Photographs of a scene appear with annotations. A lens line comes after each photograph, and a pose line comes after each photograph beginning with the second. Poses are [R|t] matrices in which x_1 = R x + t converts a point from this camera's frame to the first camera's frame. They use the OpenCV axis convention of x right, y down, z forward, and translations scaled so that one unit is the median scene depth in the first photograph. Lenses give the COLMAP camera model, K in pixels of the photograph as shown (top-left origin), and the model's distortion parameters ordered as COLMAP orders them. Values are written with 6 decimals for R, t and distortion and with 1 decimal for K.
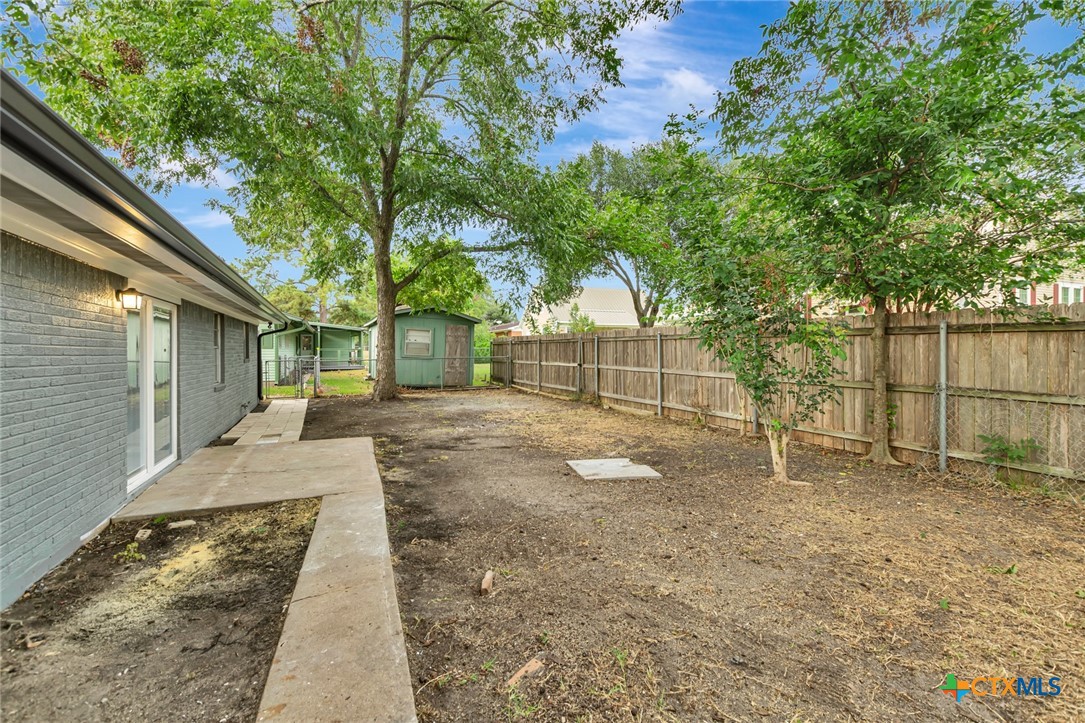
lens RADIAL K [[491.8, 0, 548.1], [0, 491.8, 355.9], [0, 0, 1]] dist [-0.000717, -0.000155]
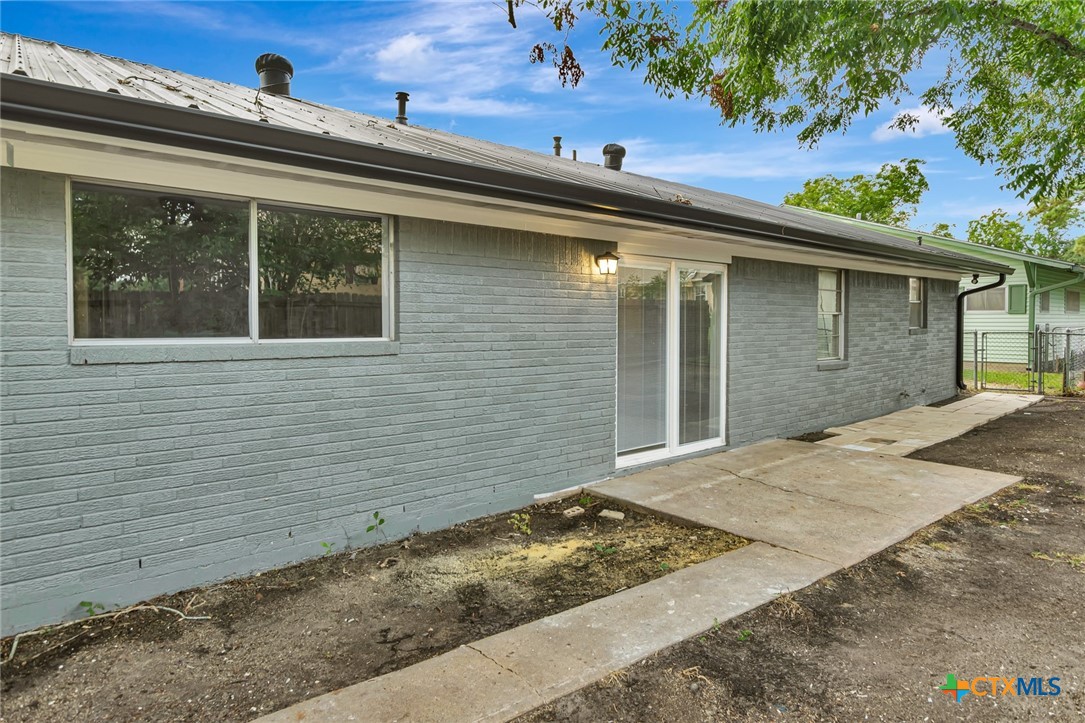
lens RADIAL K [[616.6, 0, 505.1], [0, 616.6, 336.1], [0, 0, 1]] dist [0.009151, -0.000366]
pose [[0.248335, 0.021218, -0.968442, 0.306532], [-0.004014, 0.999774, 0.020875, -0.000440], [0.968666, -0.001296, 0.248364, 0.605765]]
